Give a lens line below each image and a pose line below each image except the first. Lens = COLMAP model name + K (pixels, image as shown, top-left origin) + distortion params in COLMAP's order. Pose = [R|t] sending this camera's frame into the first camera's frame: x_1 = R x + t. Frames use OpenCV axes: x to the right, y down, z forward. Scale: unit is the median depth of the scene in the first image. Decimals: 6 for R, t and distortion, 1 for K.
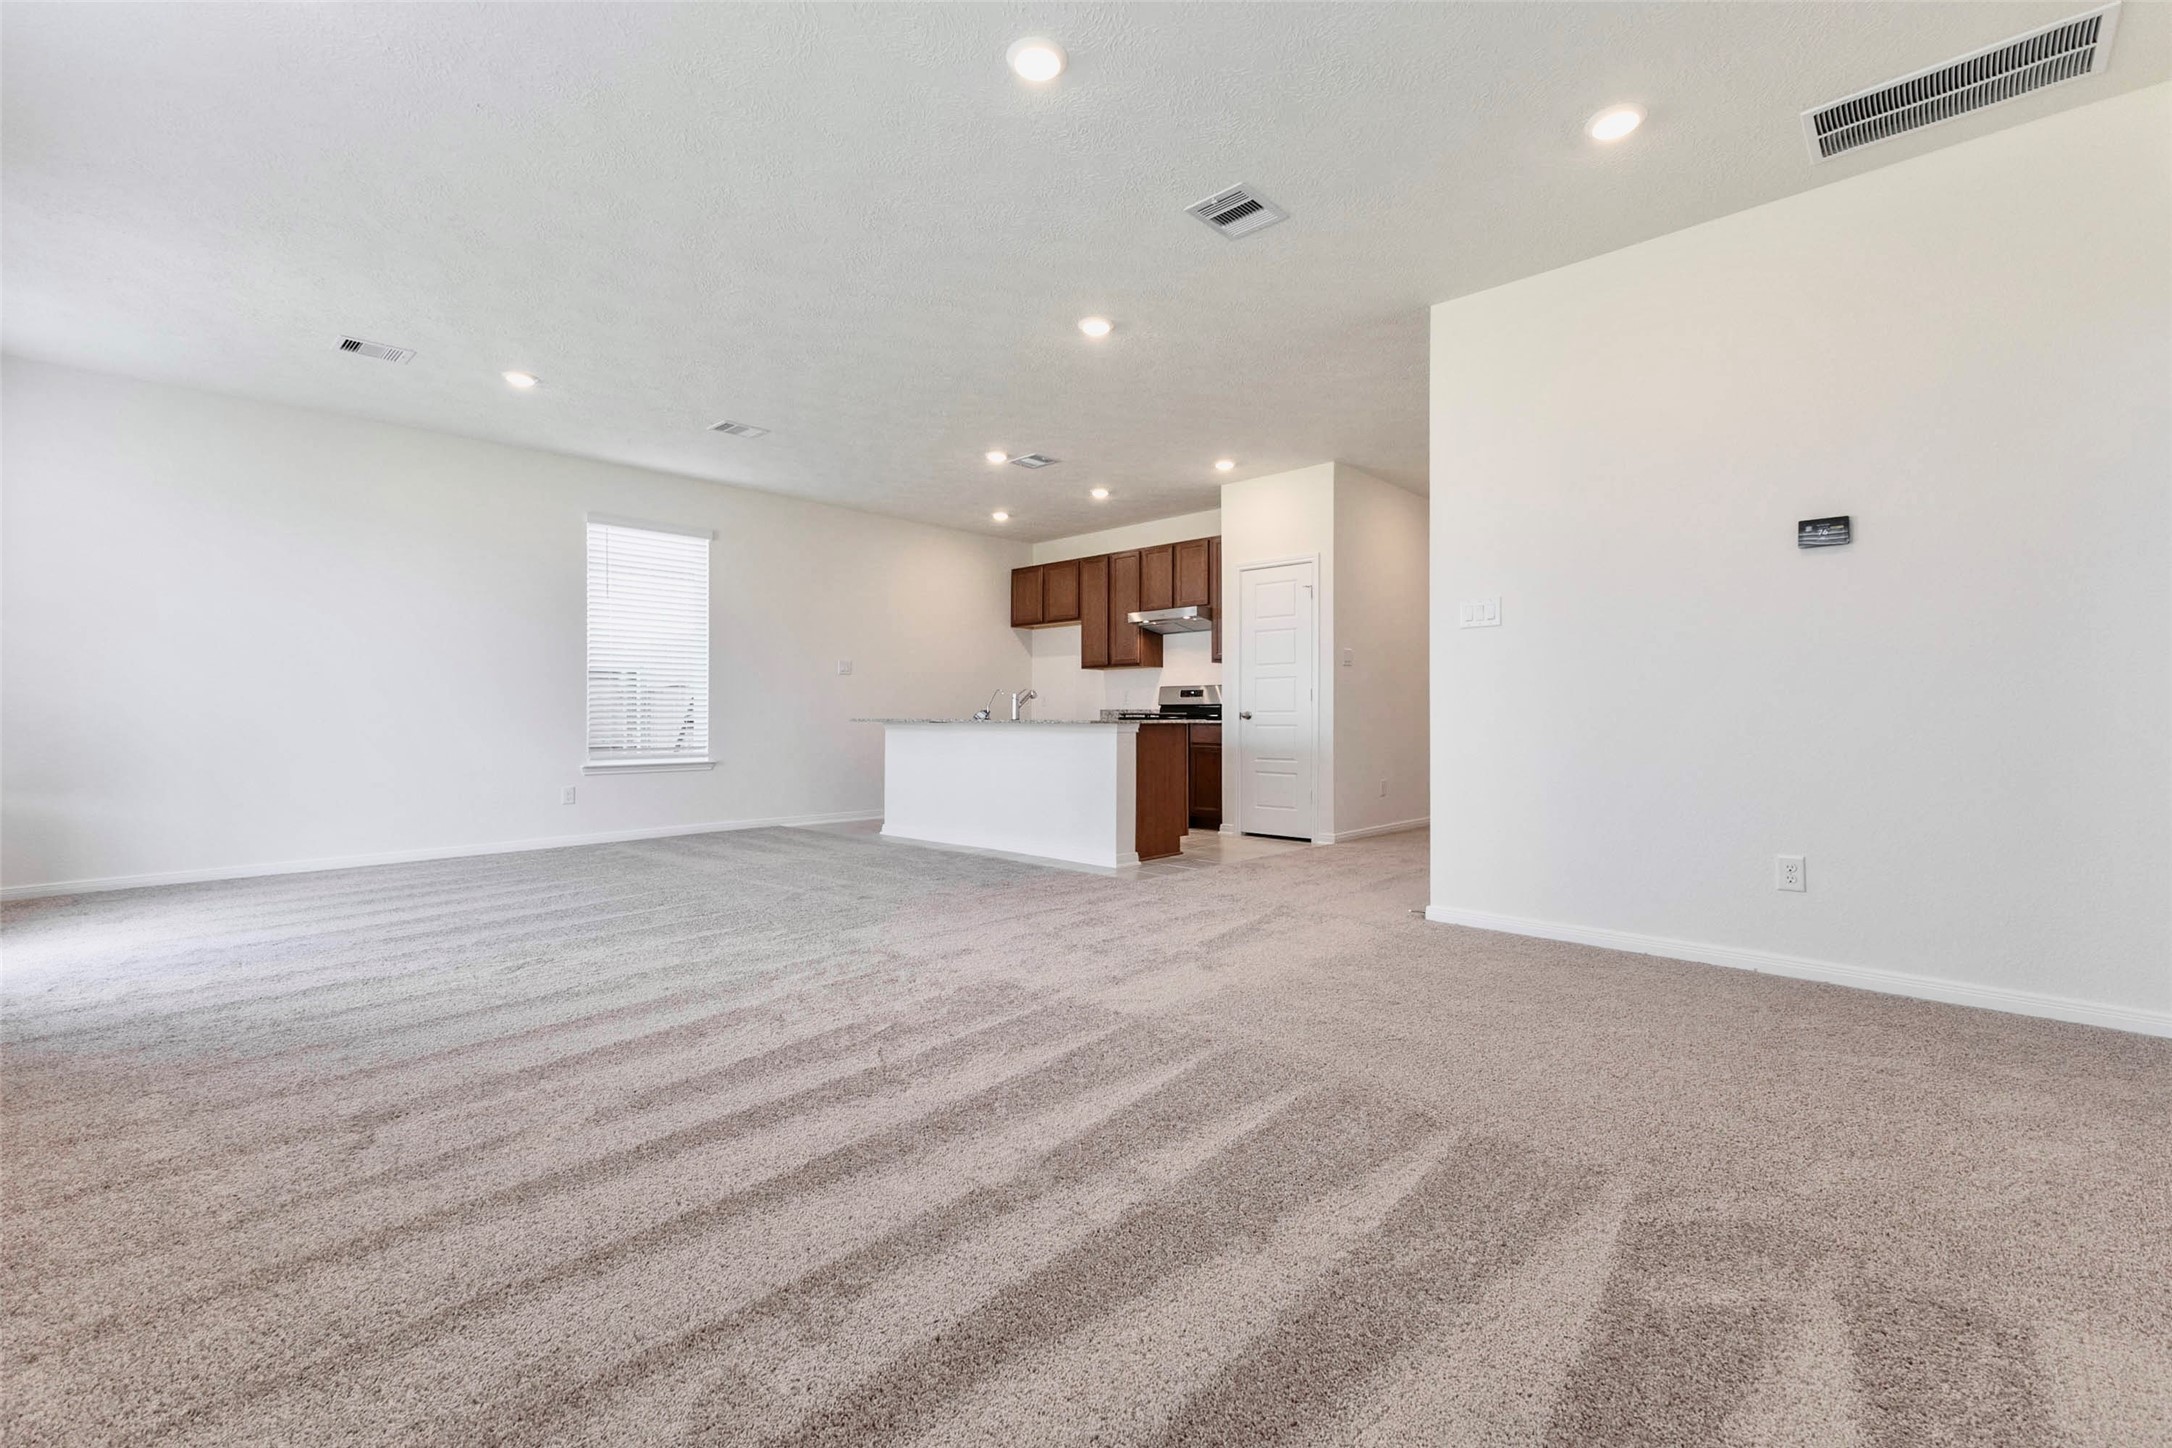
lens RADIAL K [[935.0, 0, 1083.4], [0, 935.0, 720.2], [0, 0, 1]] dist [0.009954, -0.000425]
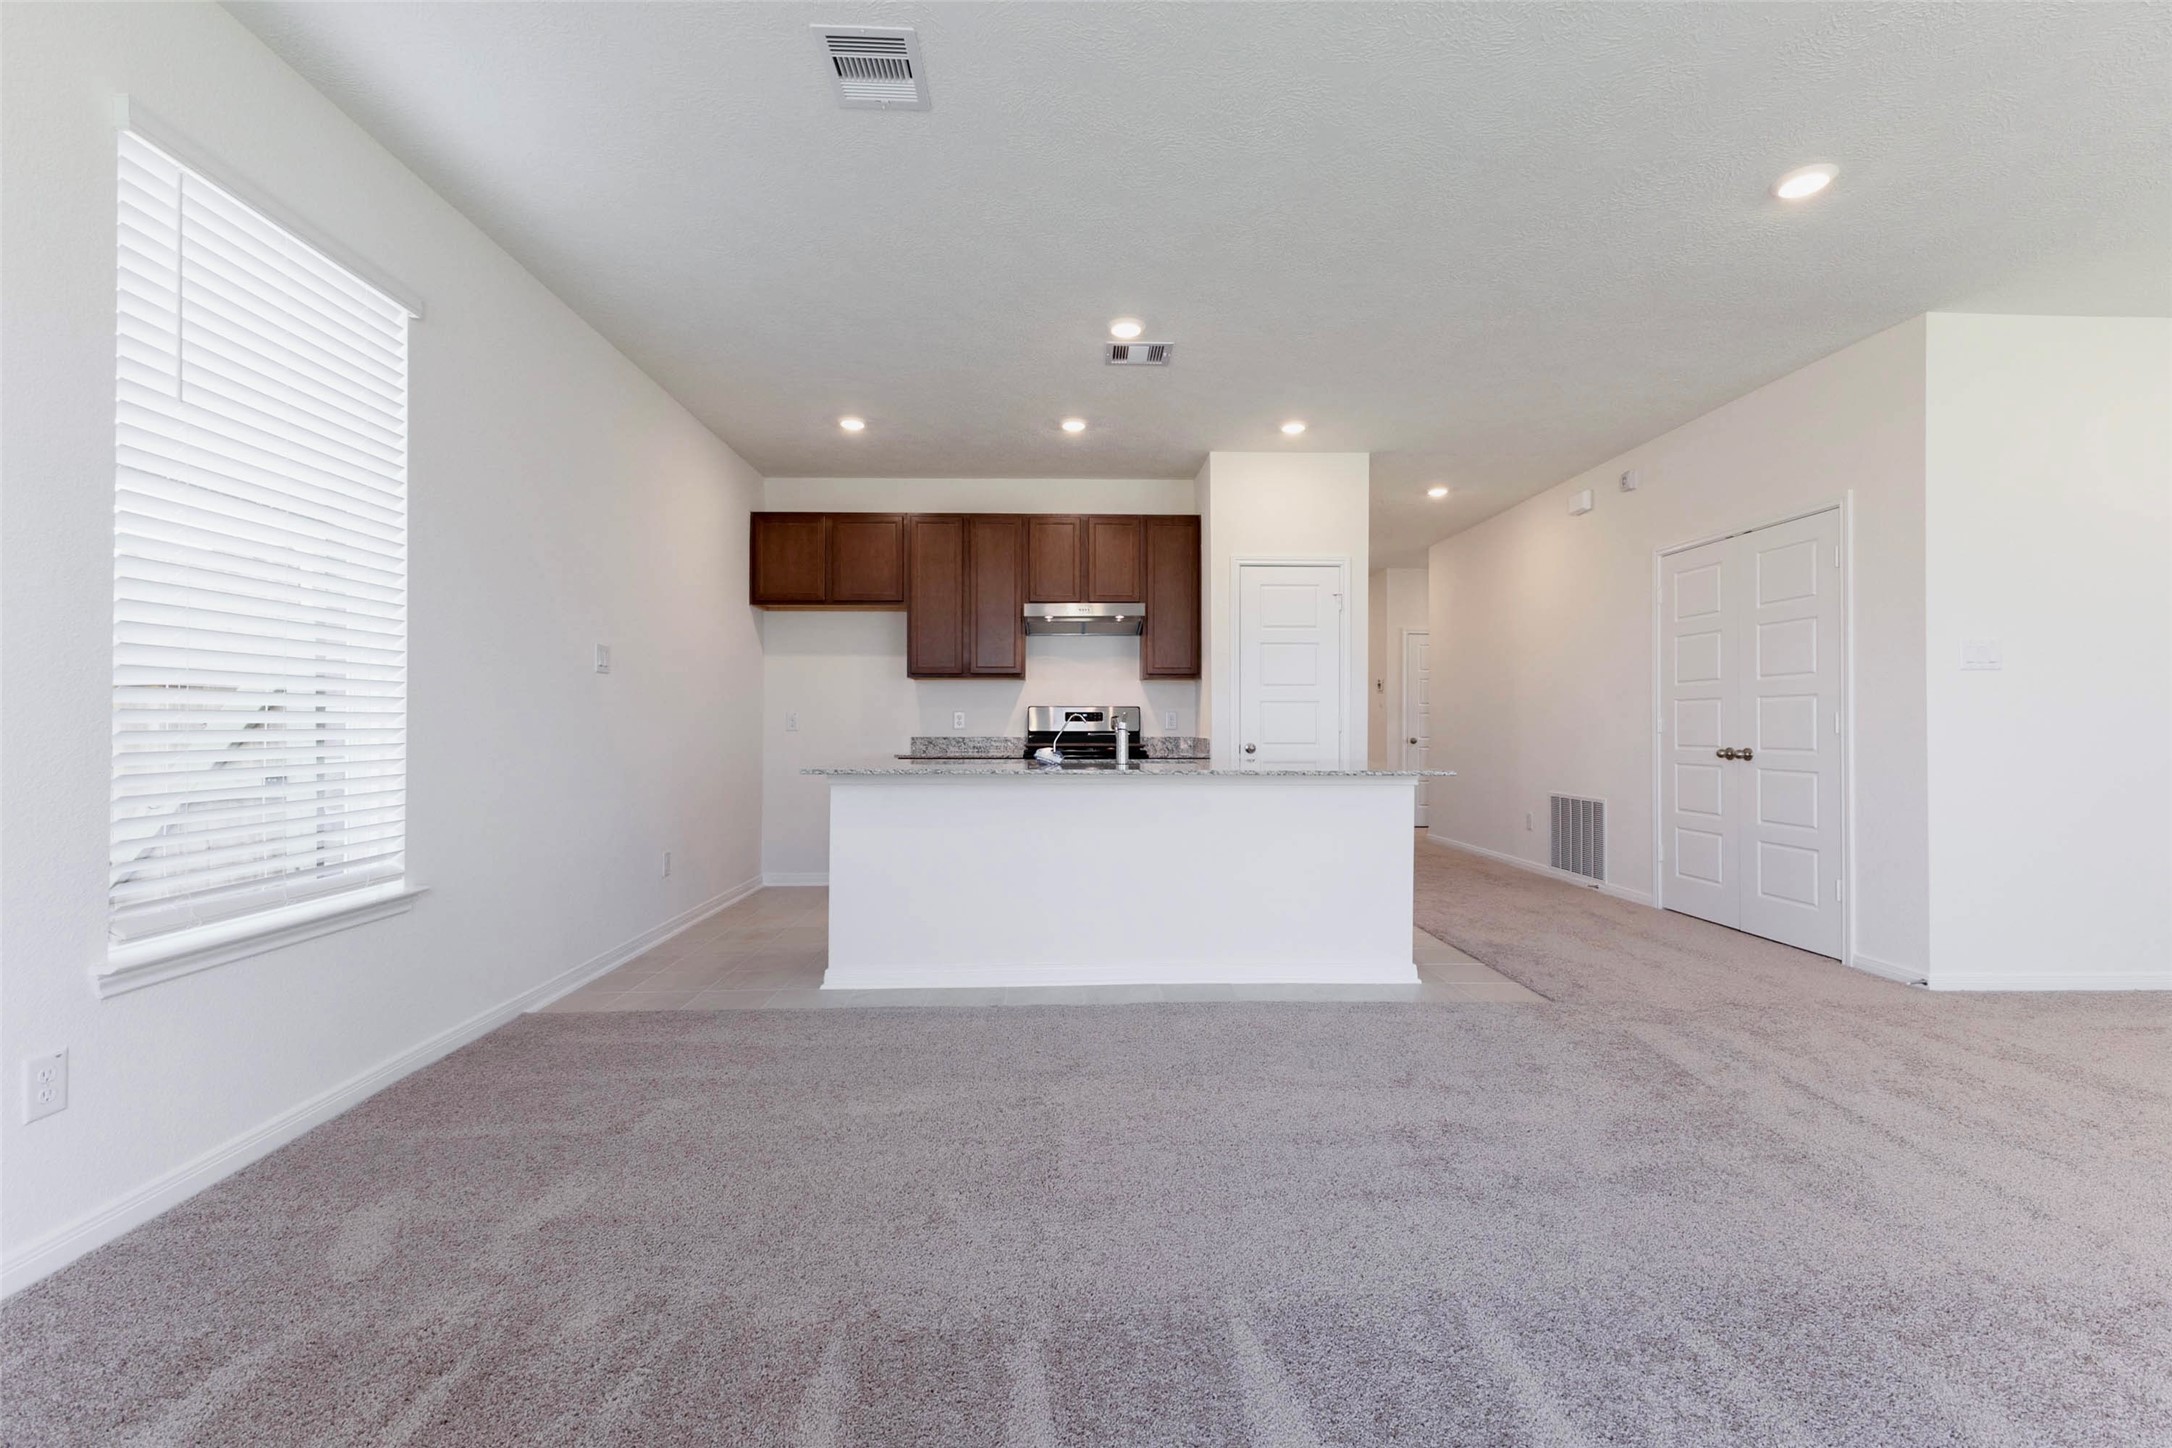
lens RADIAL K [[935.0, 0, 1076.8], [0, 935.0, 723.2], [0, 0, 1]] dist [0.009954, -0.000425]
pose [[0.706129, 0.002385, 0.708079, -0.432632], [-0.000526, 0.999996, -0.002843, -0.021747], [-0.708083, 0.001635, 0.706127, 0.480101]]
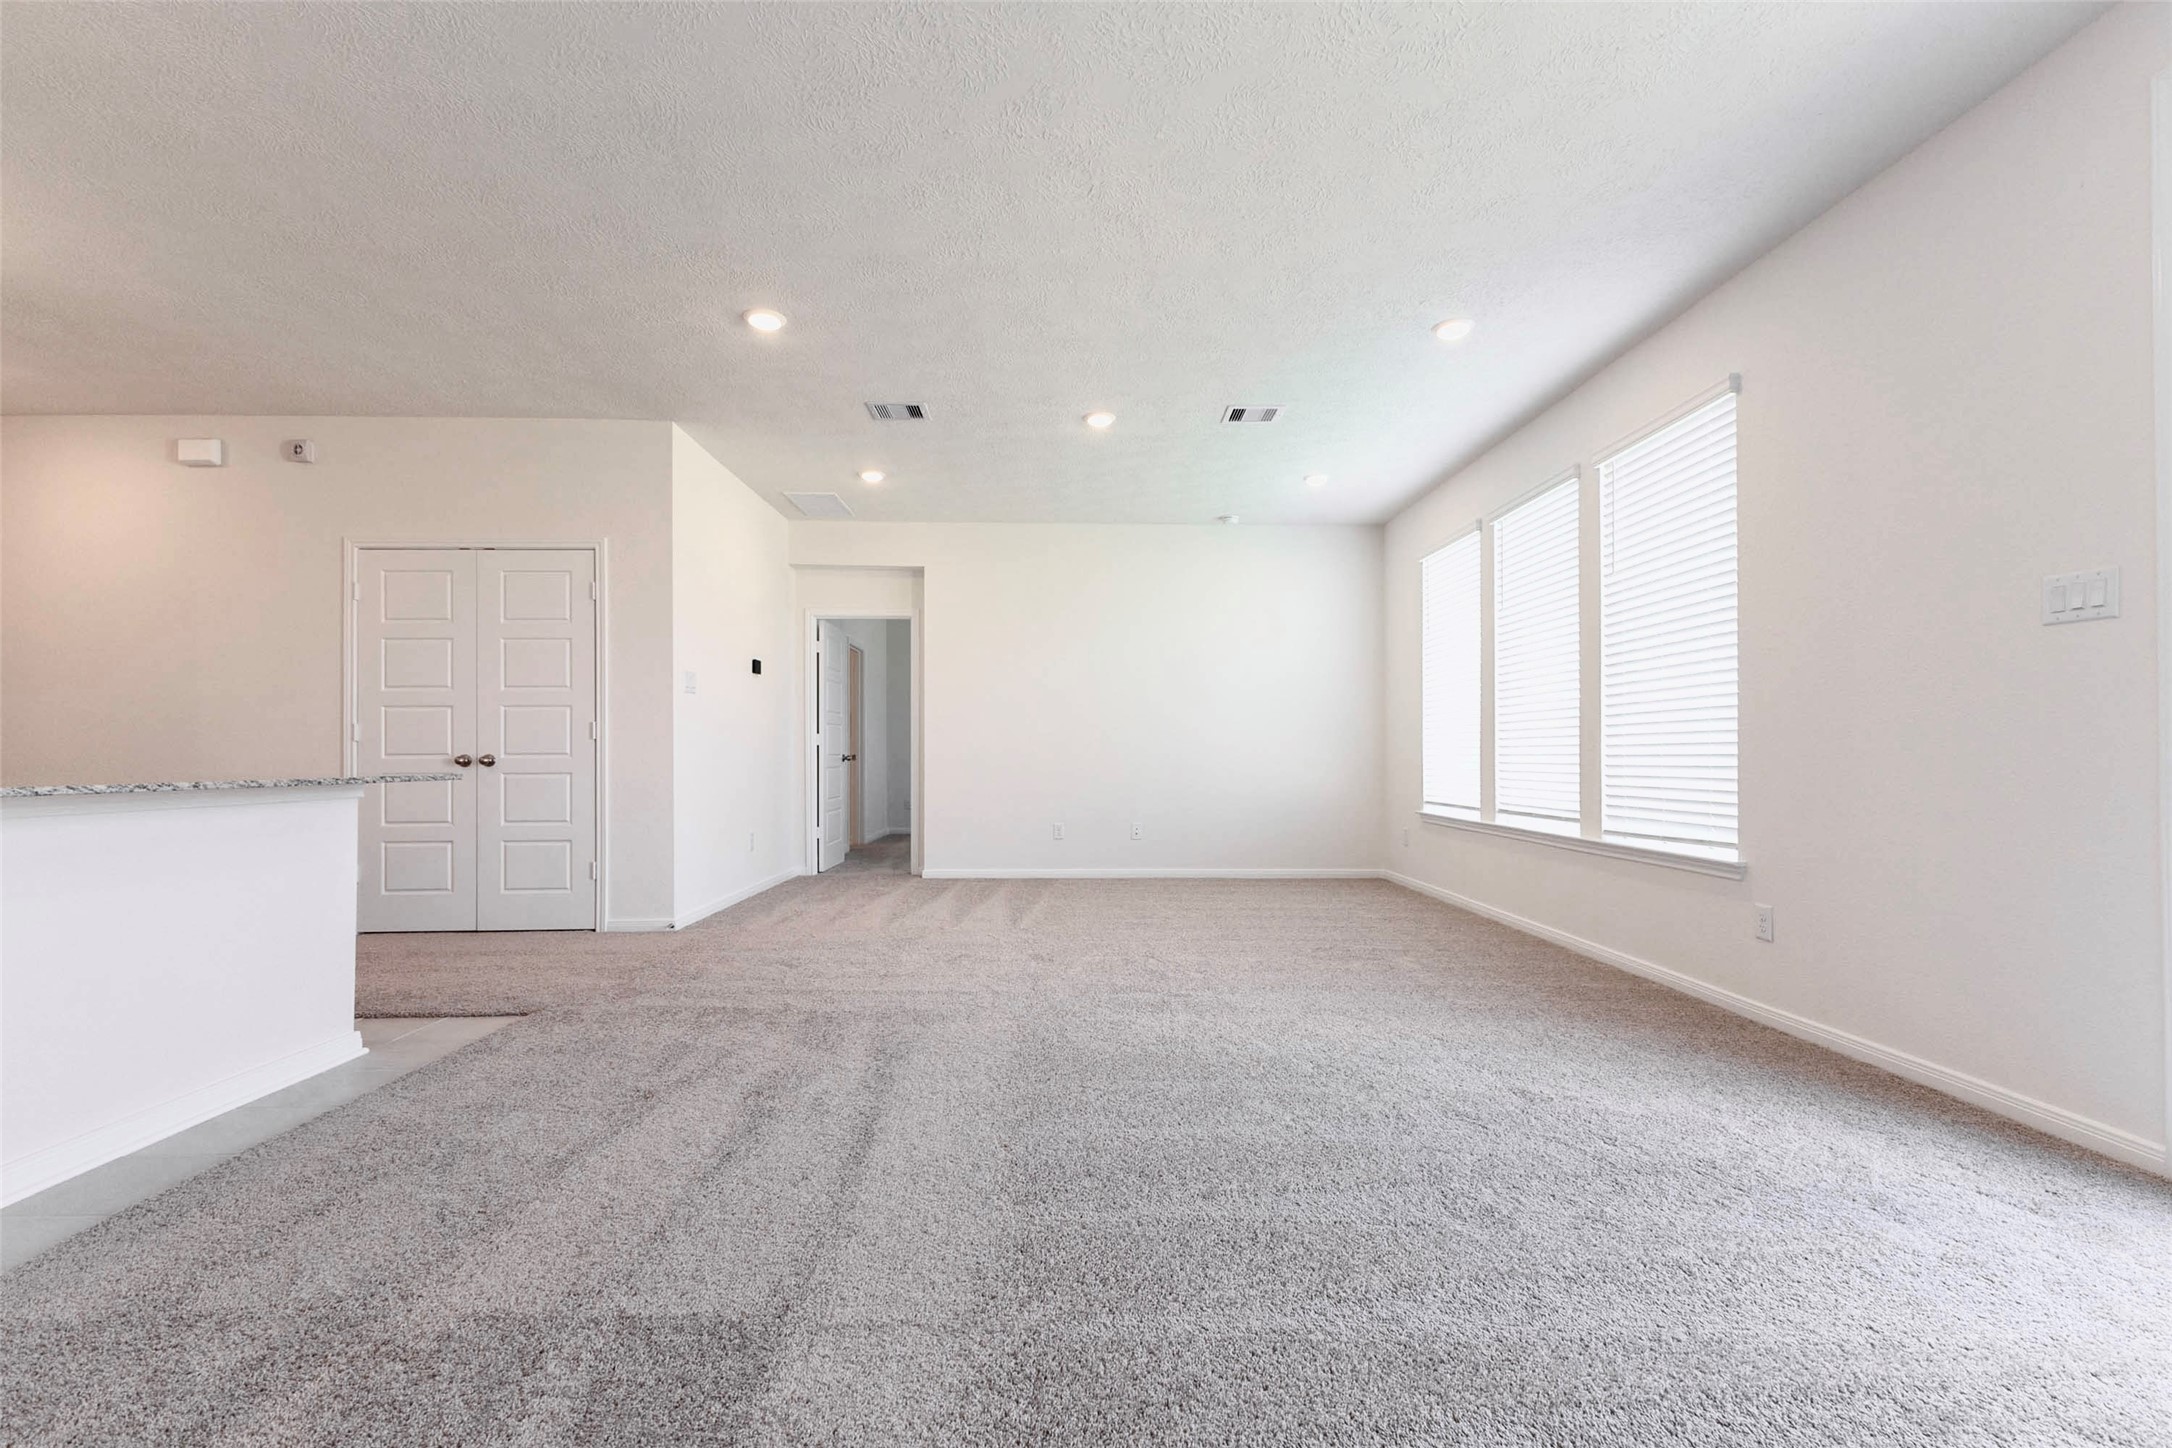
lens RADIAL K [[935.0, 0, 1098.3], [0, 935.0, 754.3], [0, 0, 1]] dist [0.009954, -0.000425]
pose [[-0.701740, -0.002186, 0.712430, -0.441850], [0.002917, 0.999978, 0.005942, -0.010918], [-0.712427, 0.006247, -0.701718, 0.743323]]
